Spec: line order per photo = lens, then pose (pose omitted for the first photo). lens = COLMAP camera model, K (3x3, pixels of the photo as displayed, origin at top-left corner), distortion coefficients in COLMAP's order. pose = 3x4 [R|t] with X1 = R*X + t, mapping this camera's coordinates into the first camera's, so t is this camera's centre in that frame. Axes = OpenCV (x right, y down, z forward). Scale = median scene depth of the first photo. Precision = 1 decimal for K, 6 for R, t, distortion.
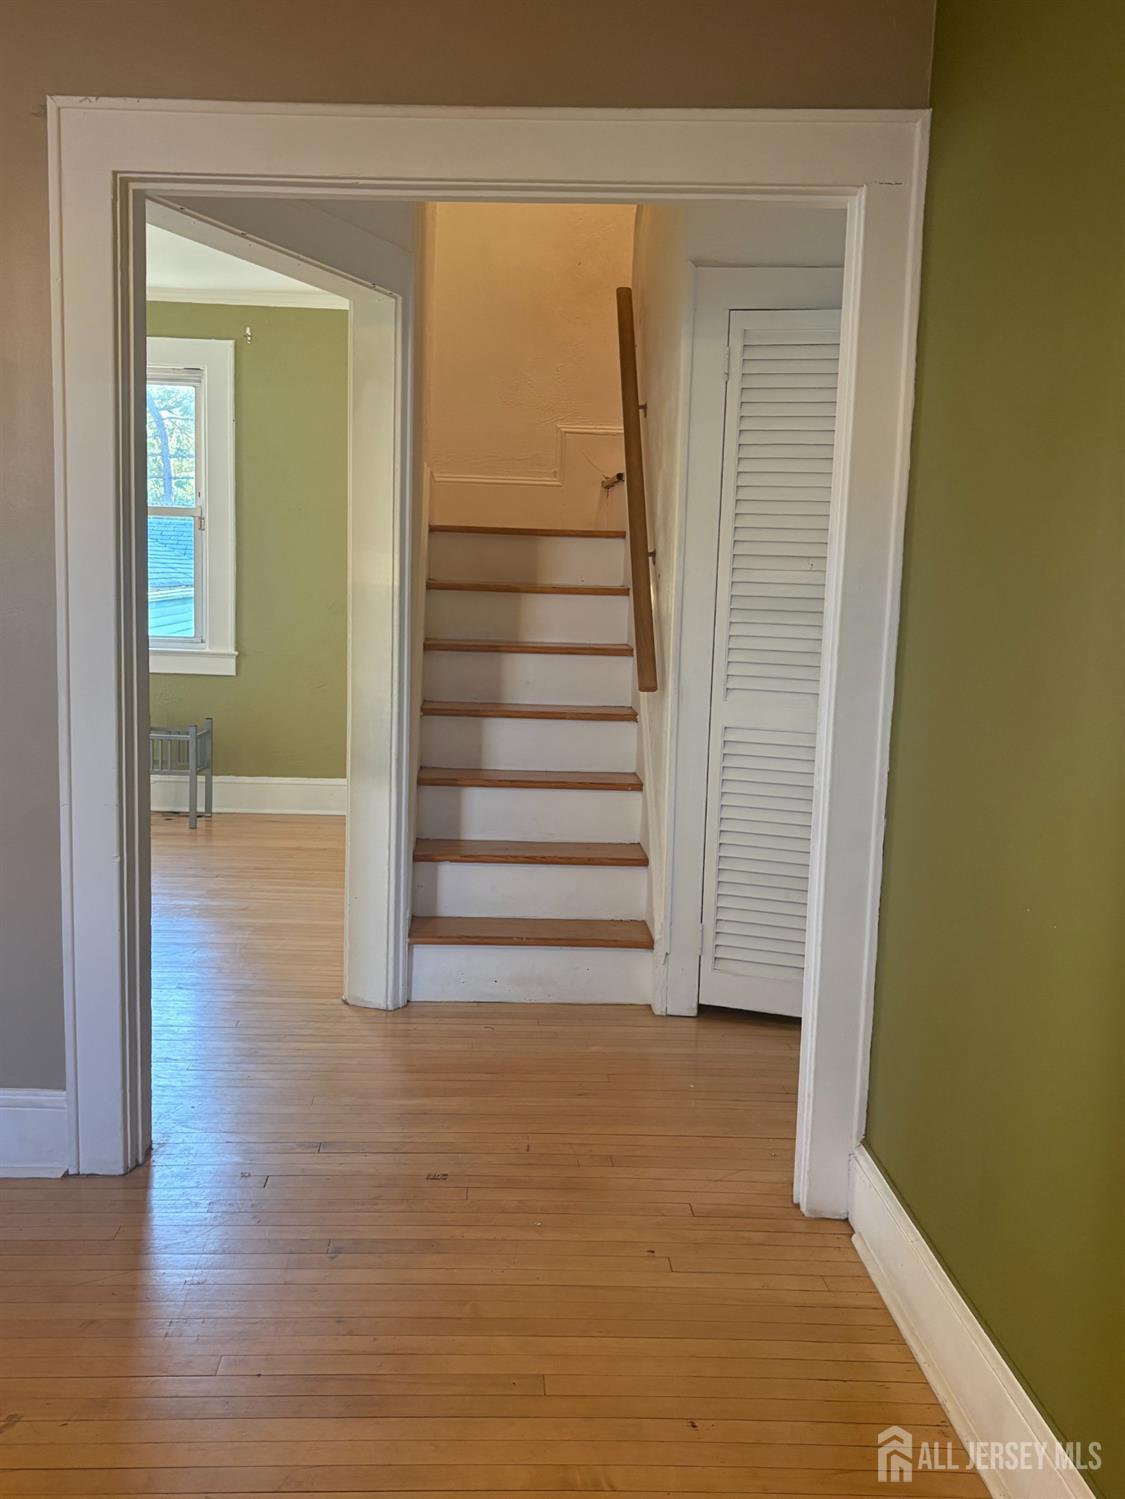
lens RADIAL K [[1361.6, 0, 558.2], [0, 1361.6, 751.4], [0, 0, 1]] dist [0.078652, 0.000000]
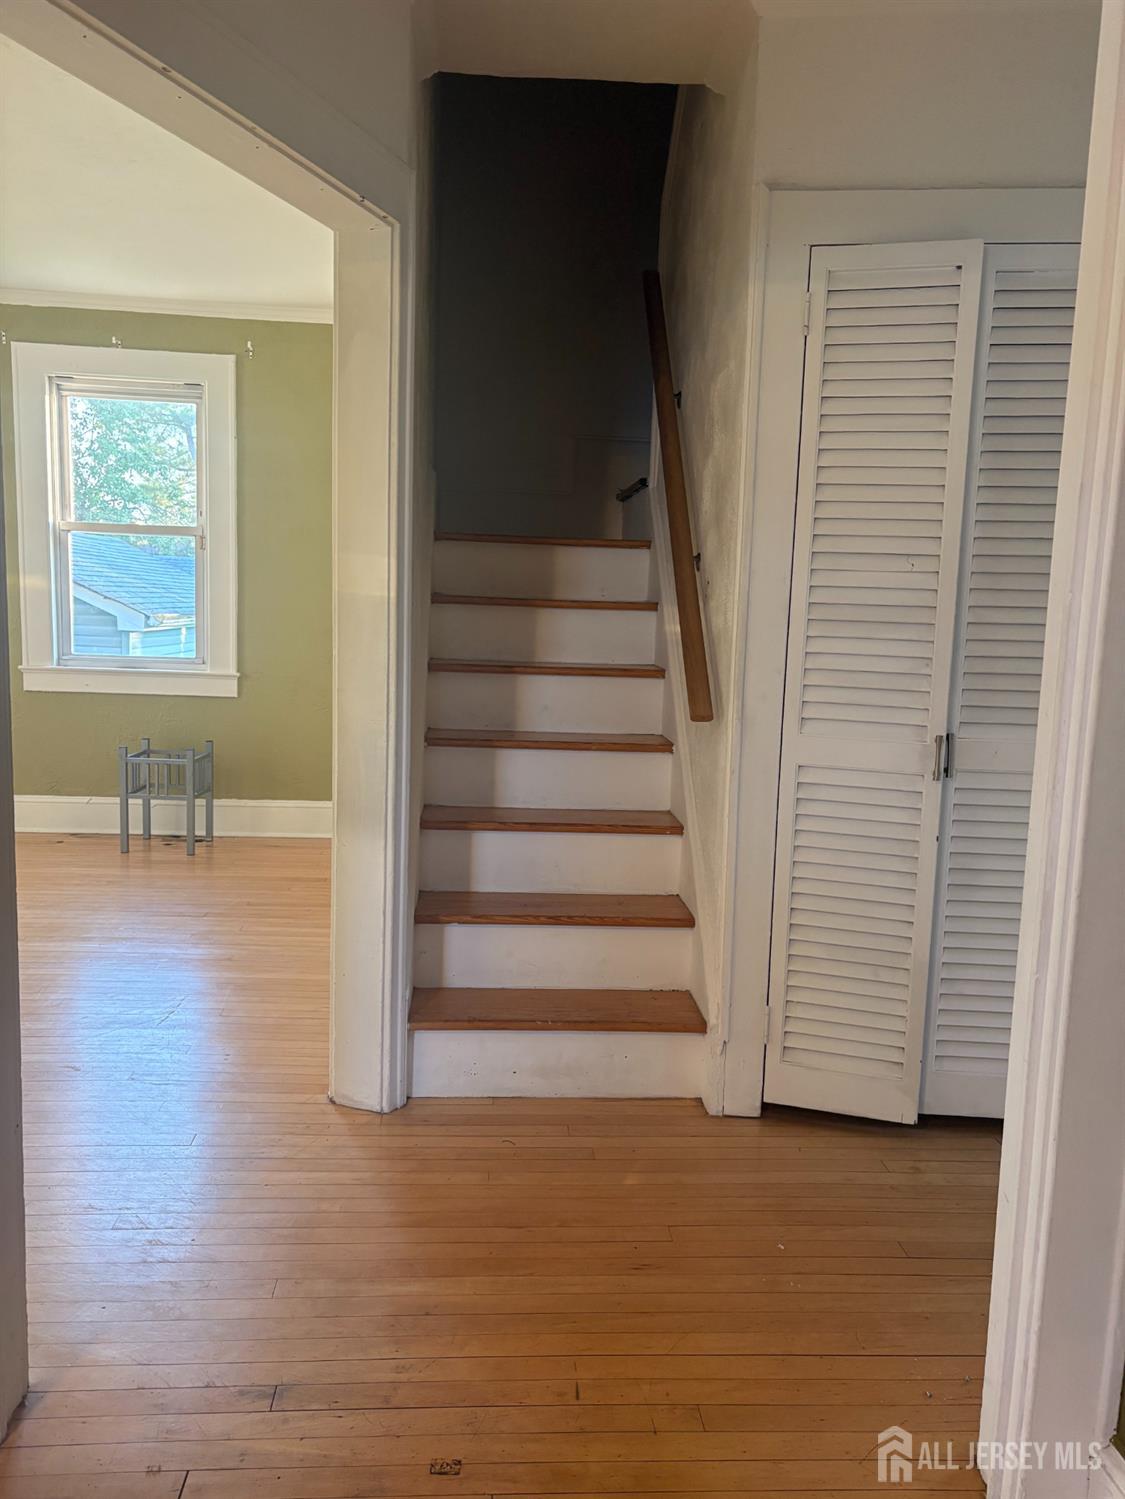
lens RADIAL K [[1145.2, 0, 556.9], [0, 1145.2, 745.8], [0, 0, 1]] dist [0.046388, -0.048303]
pose [[0.999929, -0.000644, 0.011900, -0.027689], [0.000754, 0.999957, -0.009275, -0.021726], [-0.011893, 0.009283, 0.999886, 0.295948]]
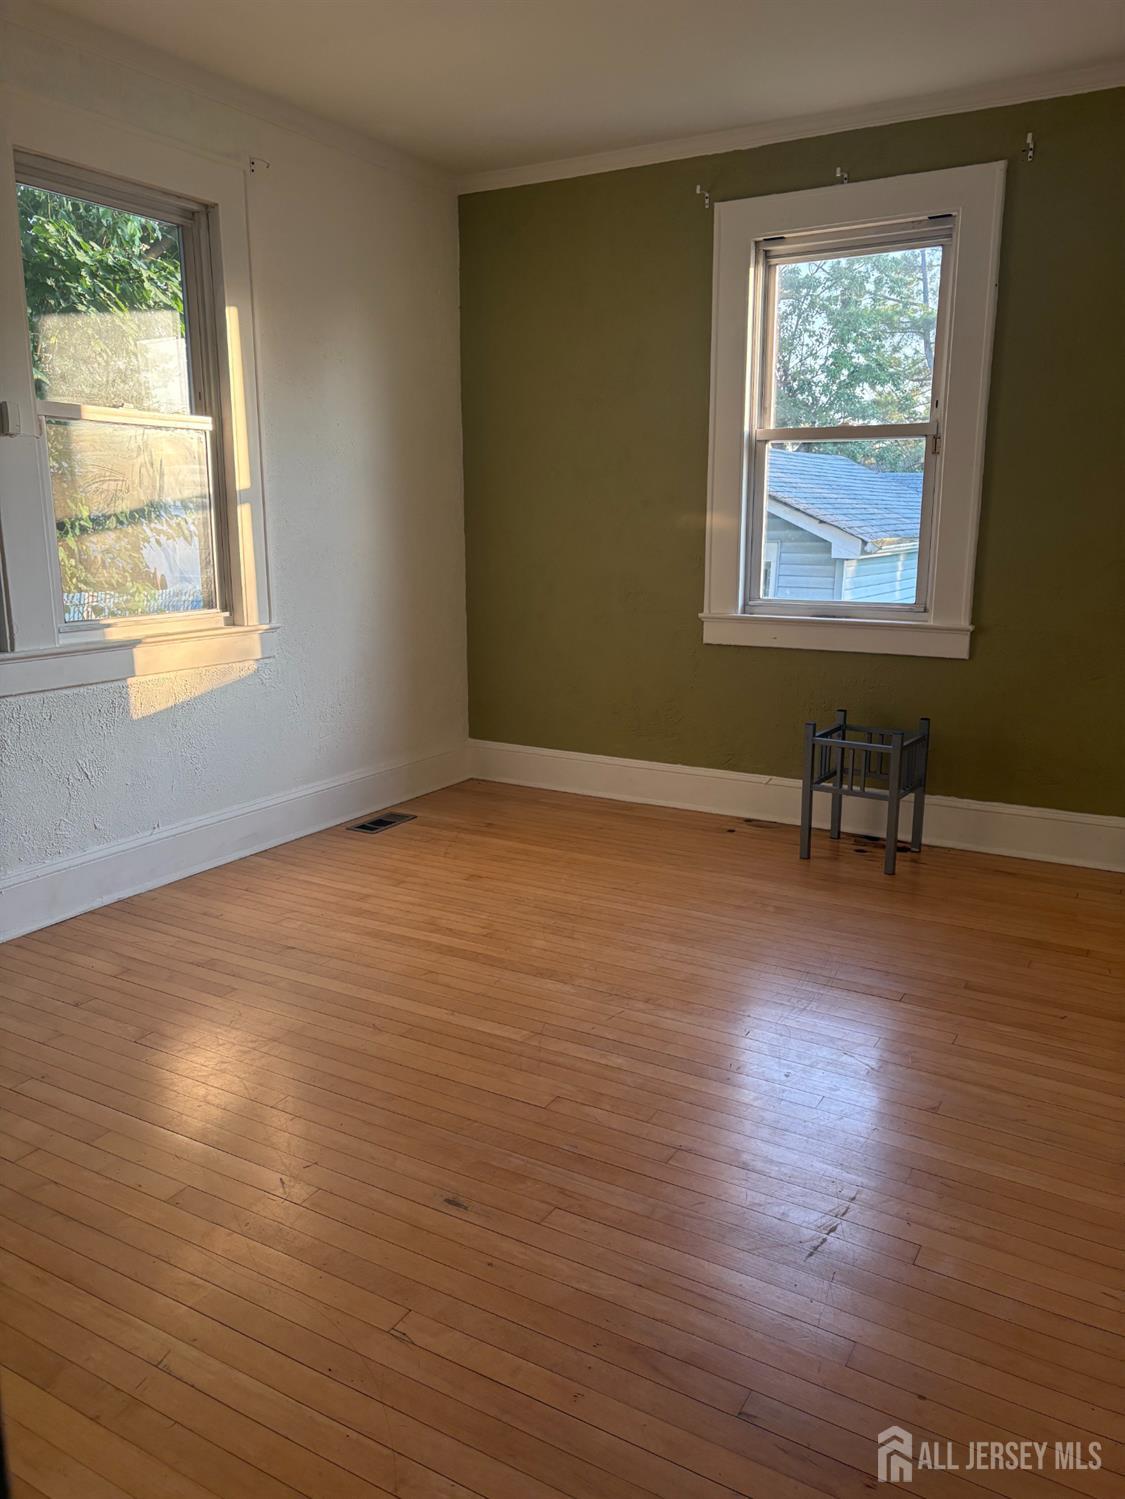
lens RADIAL K [[1145.2, 0, 557.7], [0, 1145.2, 746.2], [0, 0, 1]] dist [0.046388, -0.048303]
pose [[0.830929, 0.081727, -0.550344, -0.137883], [-0.048483, 0.996026, 0.074710, -0.076947], [0.554262, -0.035397, 0.831589, 0.658981]]
